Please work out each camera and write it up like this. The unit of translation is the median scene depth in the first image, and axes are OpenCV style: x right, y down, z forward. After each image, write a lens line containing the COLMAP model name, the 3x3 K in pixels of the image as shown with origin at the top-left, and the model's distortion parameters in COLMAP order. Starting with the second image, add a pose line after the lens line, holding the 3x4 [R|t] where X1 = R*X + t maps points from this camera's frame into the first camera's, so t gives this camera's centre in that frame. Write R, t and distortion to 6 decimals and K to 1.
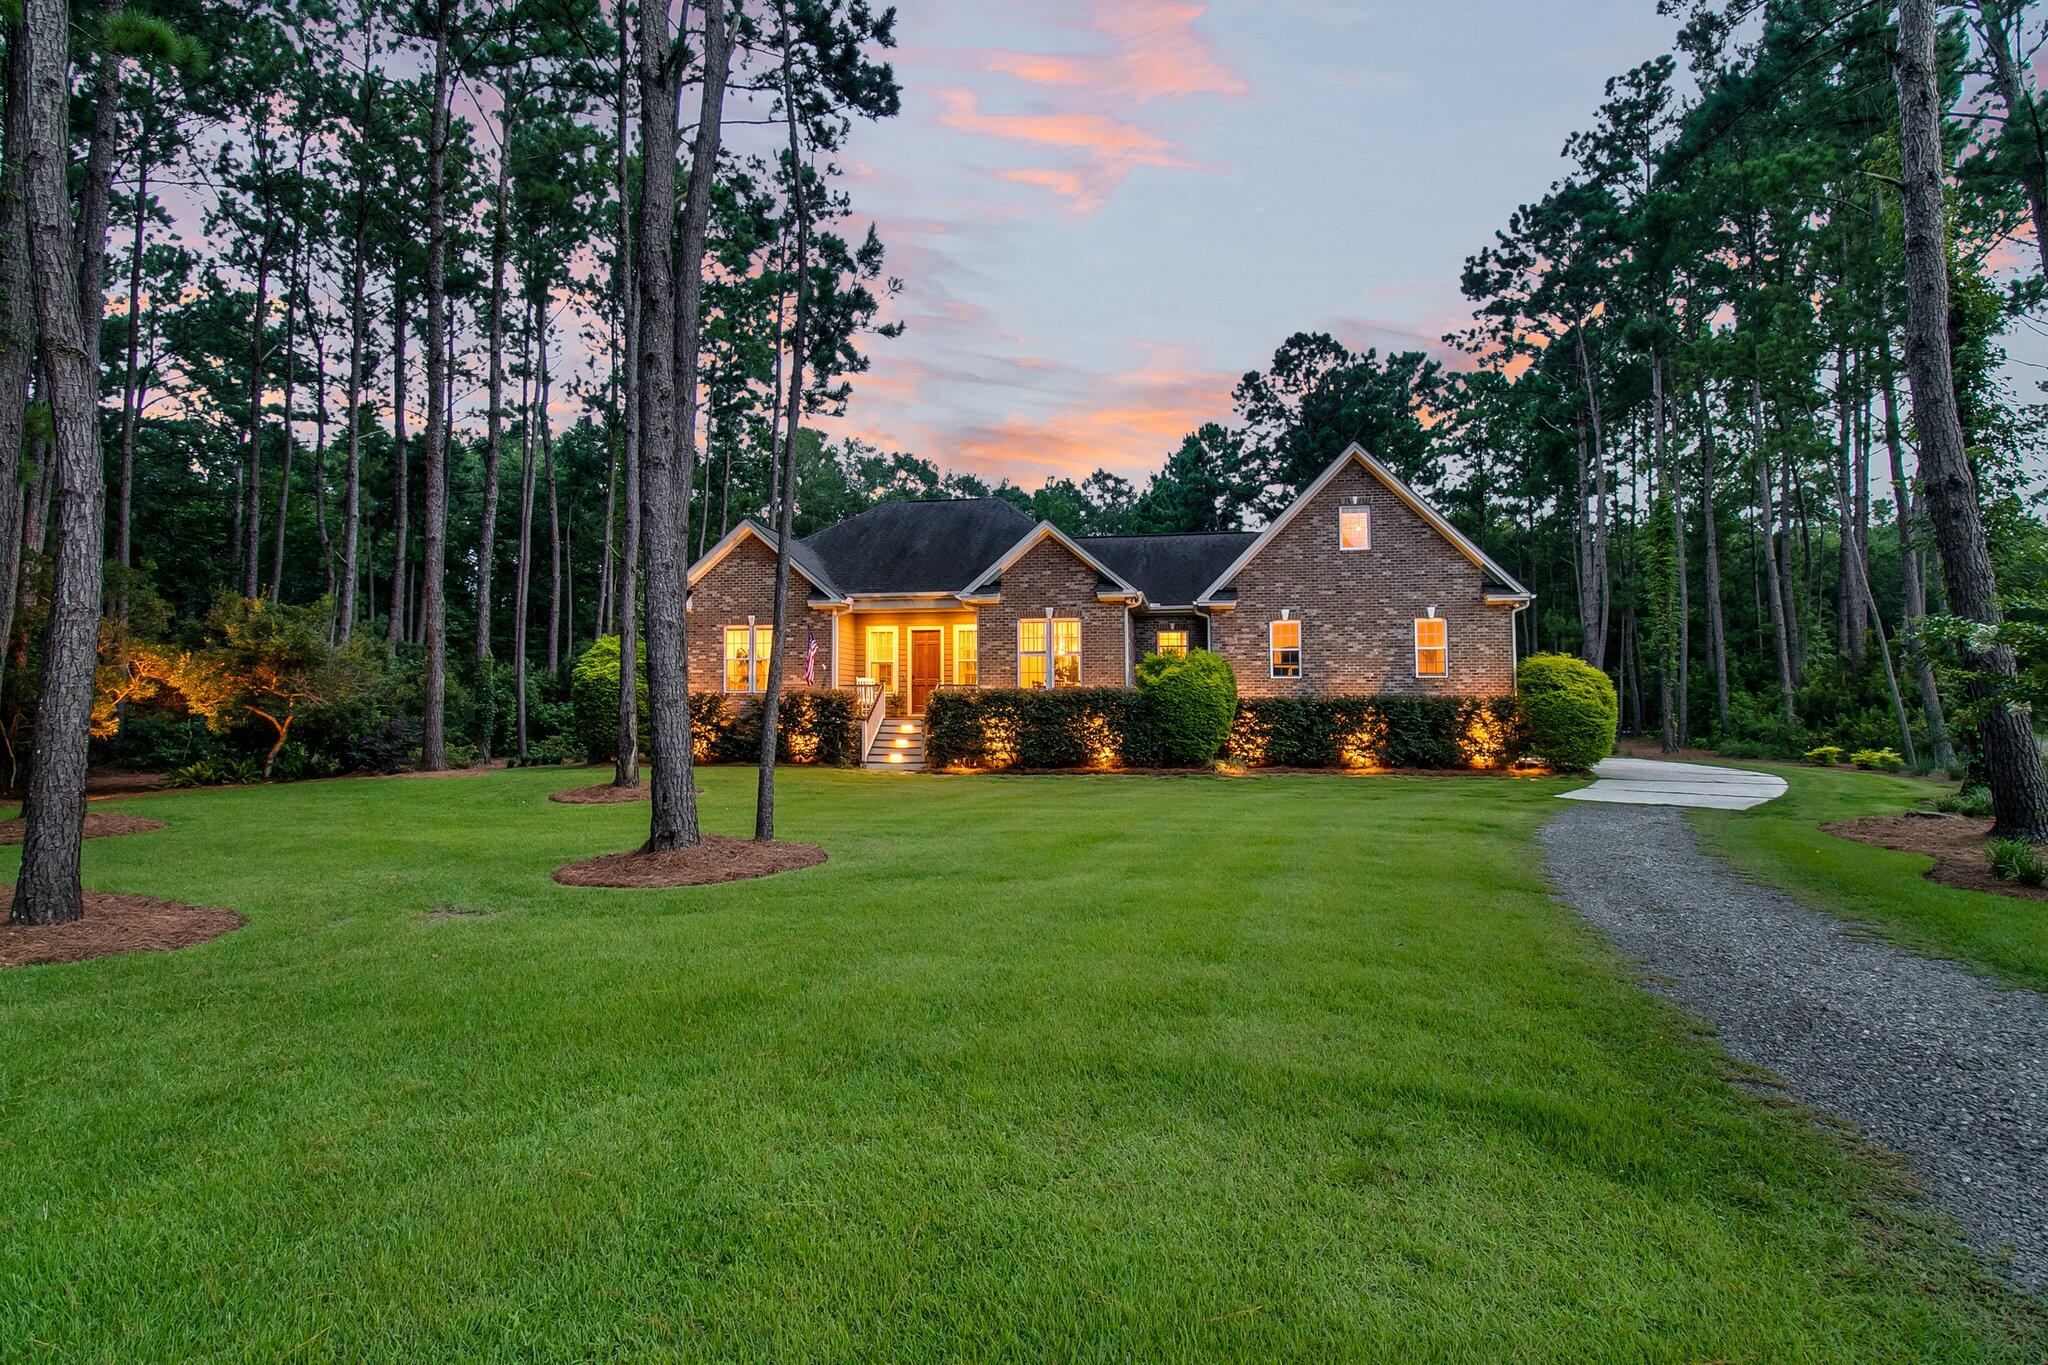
lens RADIAL K [[1153.4, 0, 1006.2], [0, 1153.4, 641.8], [0, 0, 1]] dist [-0.000091, -0.000216]
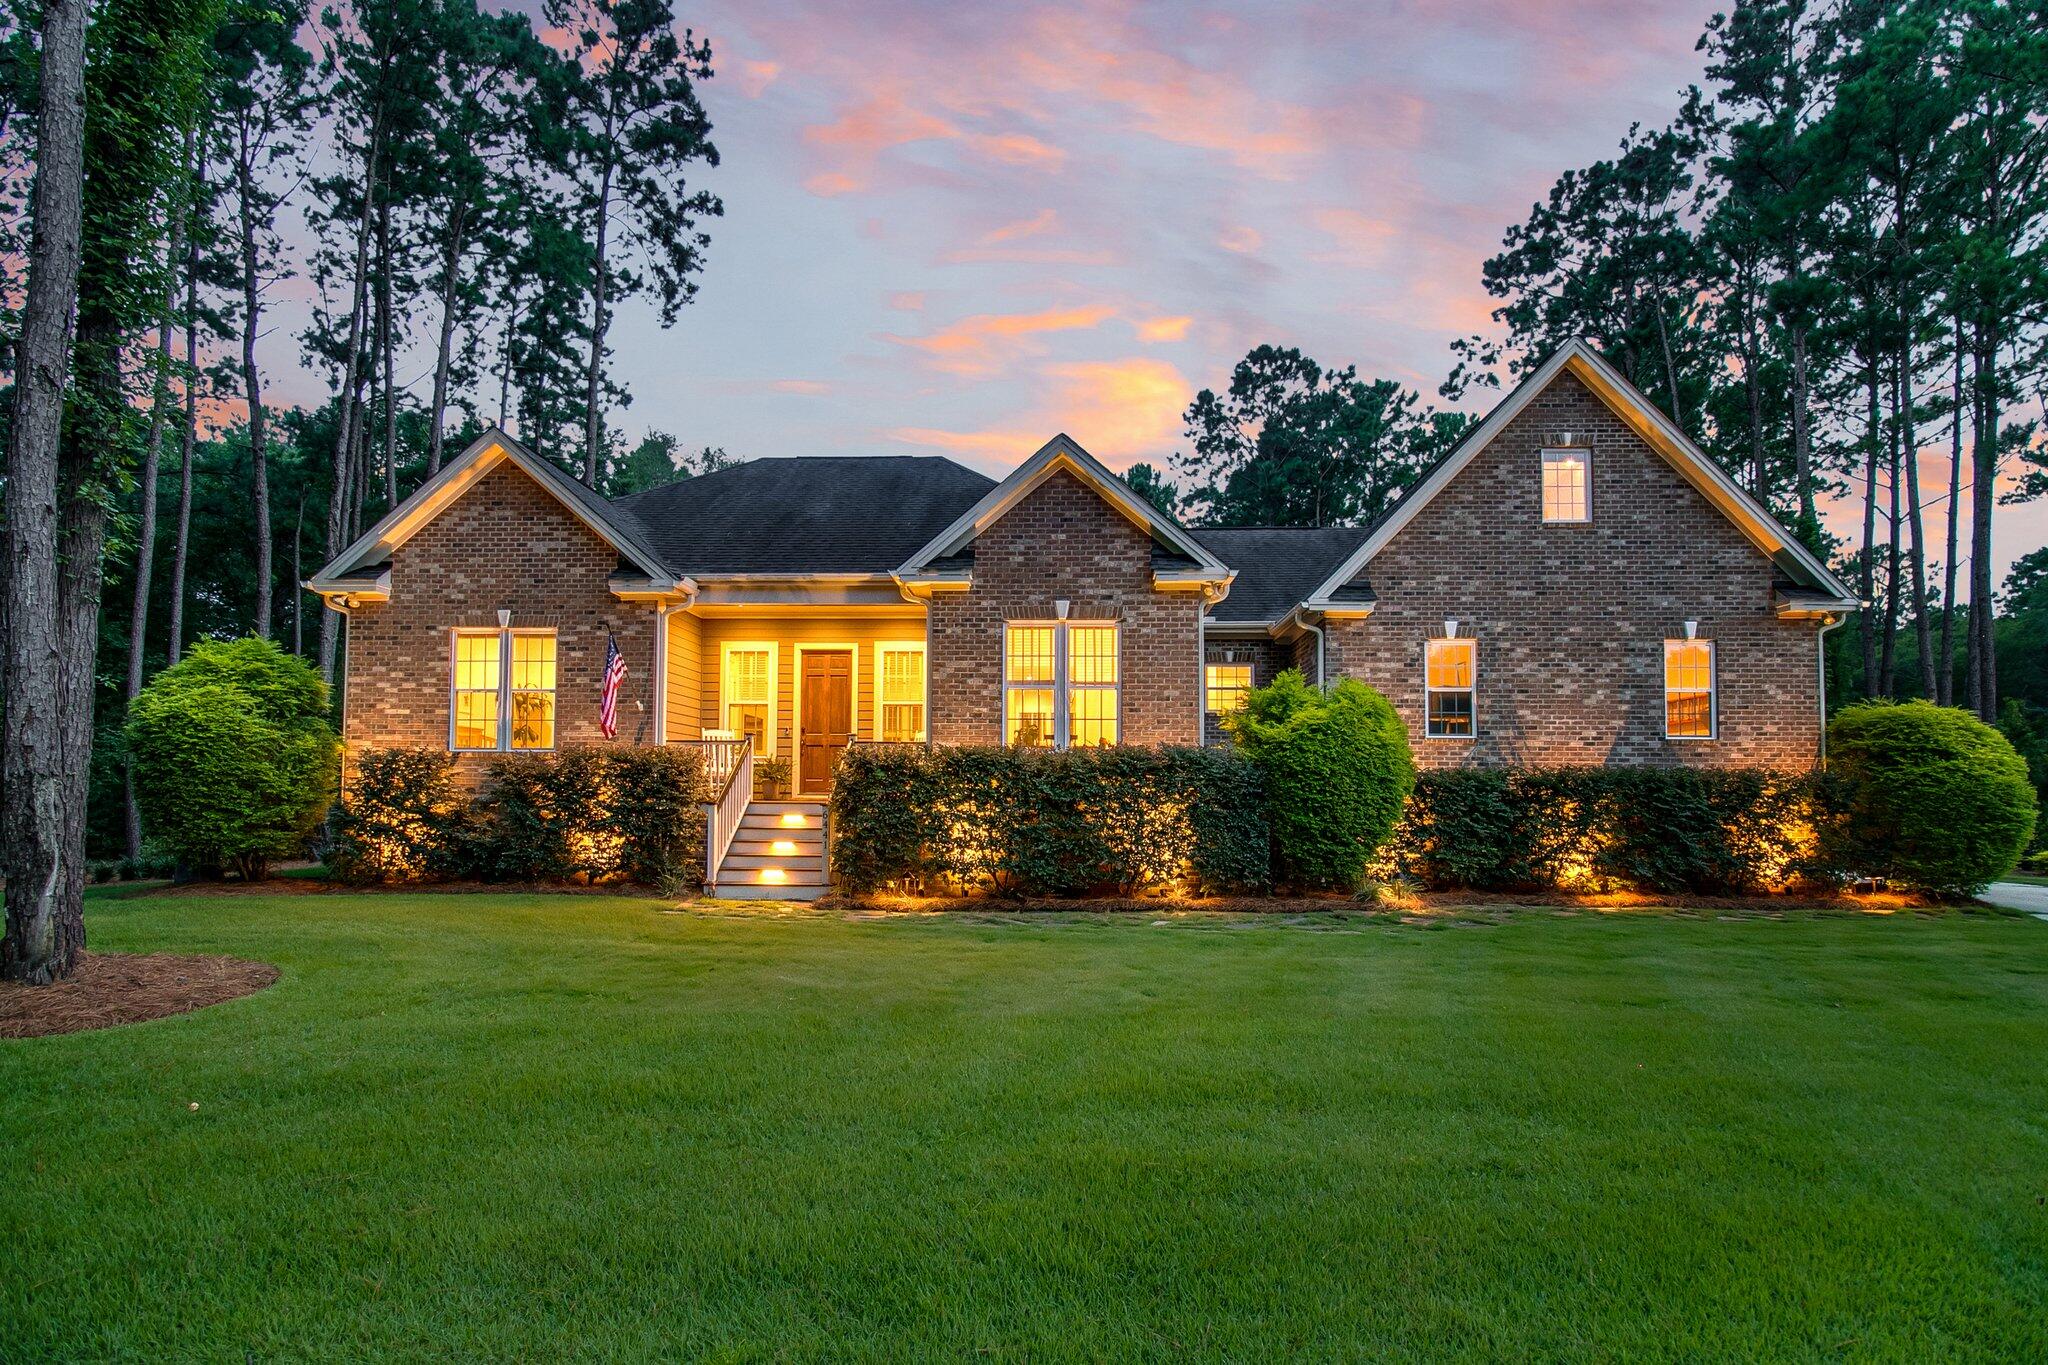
lens RADIAL K [[1058.4, 0, 995.6], [0, 1058.4, 755.7], [0, 0, 1]] dist [-0.006075, -0.000772]
pose [[0.992568, 0.012723, 0.121021, -0.052641], [-0.015035, 0.999721, 0.018211, 0.034338], [-0.120756, -0.019895, 0.992483, 0.495813]]
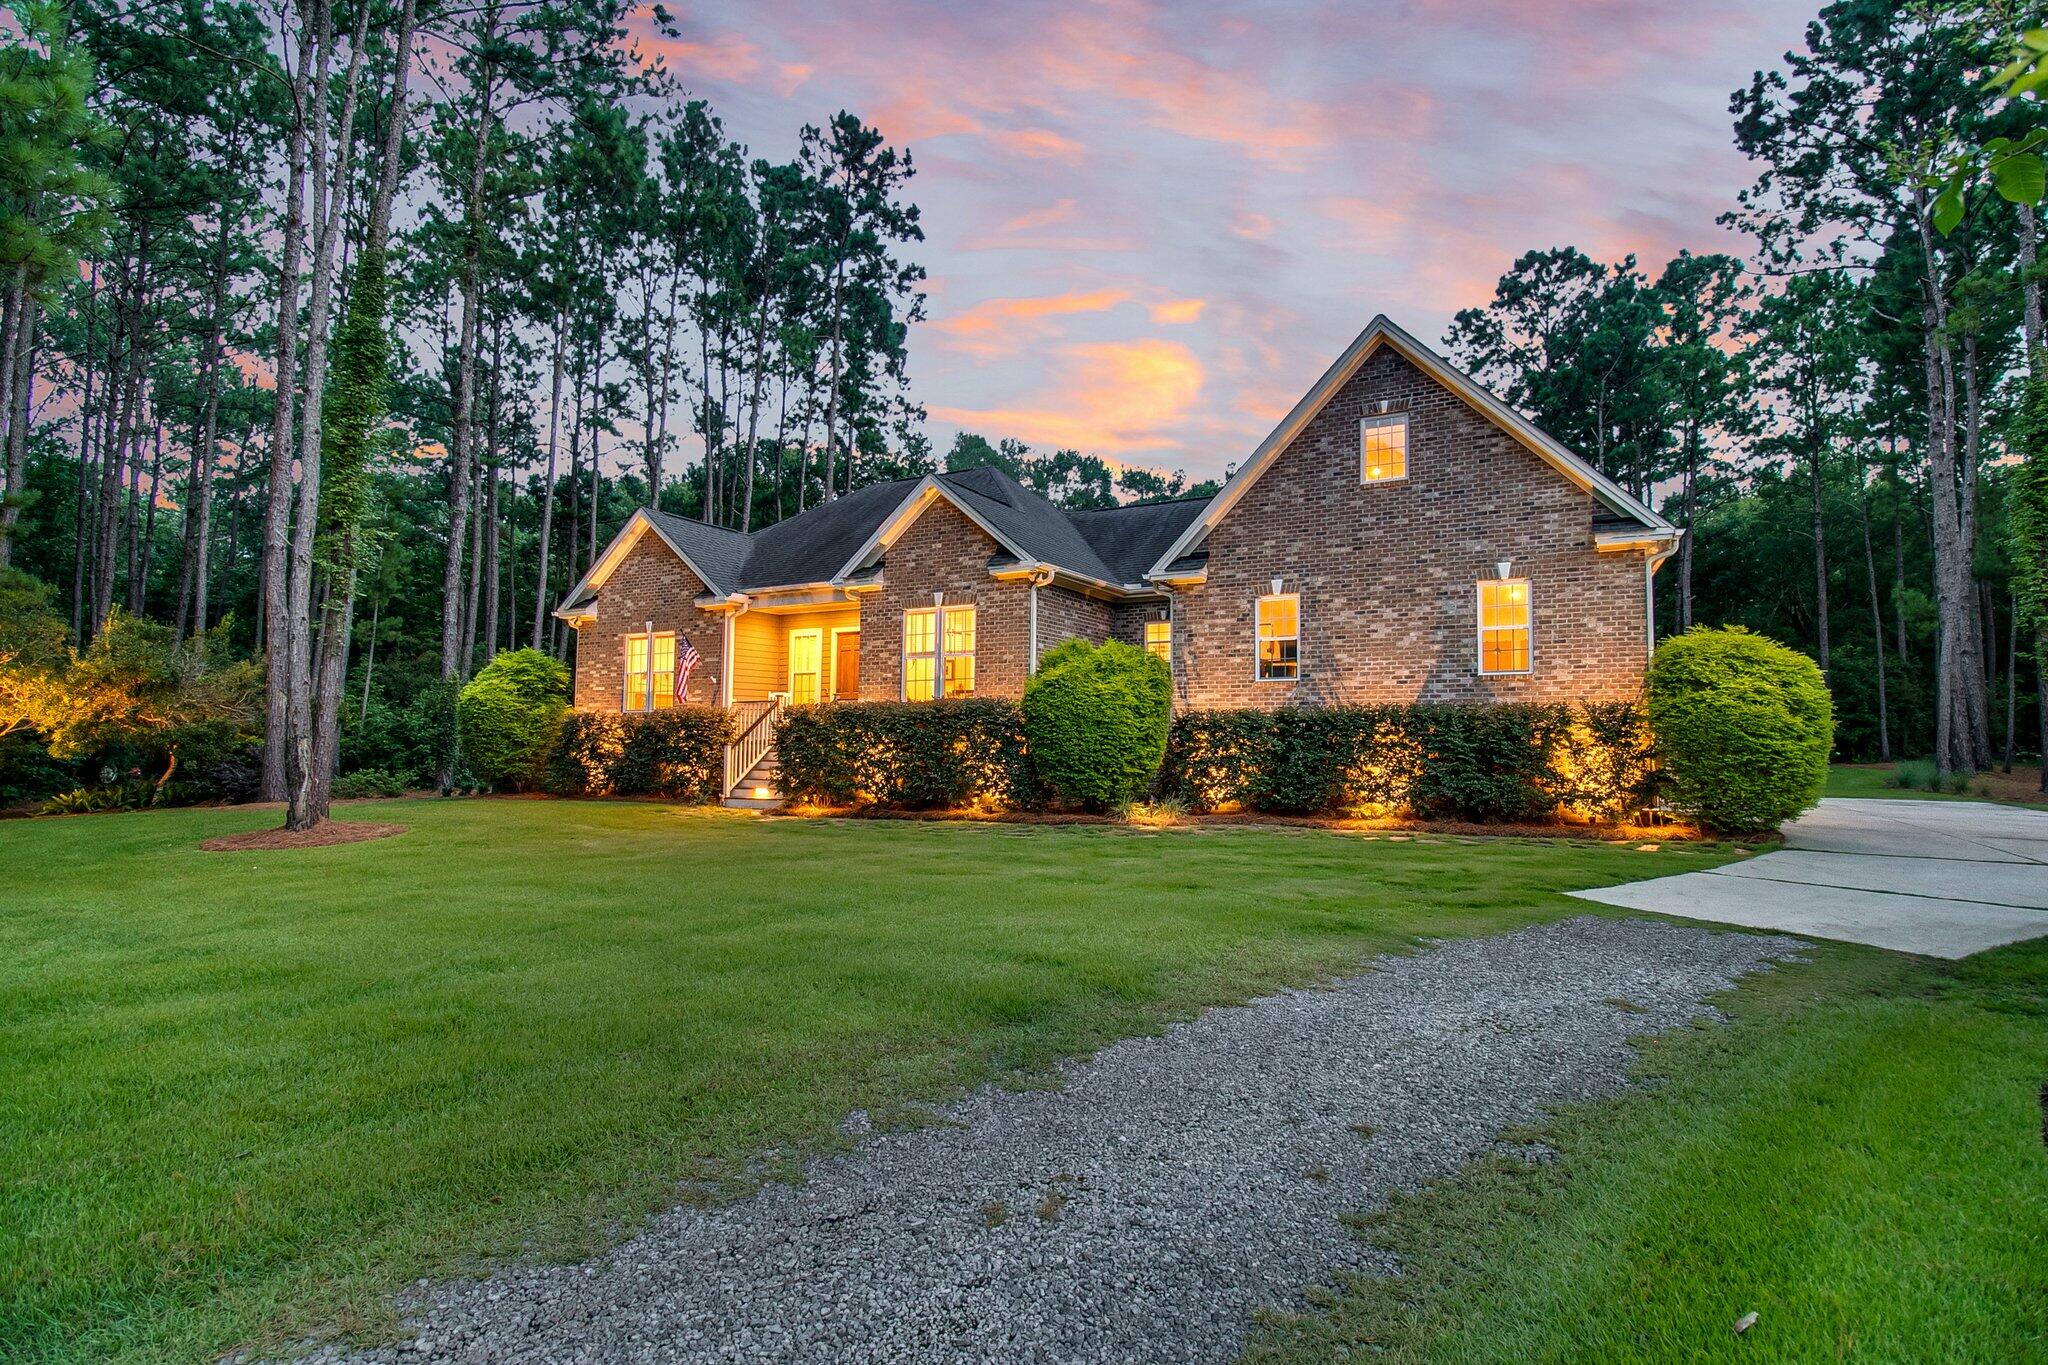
lens RADIAL K [[1070.4, 0, 1024.0], [0, 1070.4, 682.5], [0, 0, 1]] dist [0.000645, -0.015648]
pose [[0.943412, -0.021305, -0.330938, 0.310377], [0.025947, 0.999617, 0.009615, 0.022502], [0.330606, -0.017658, 0.943604, 0.361996]]
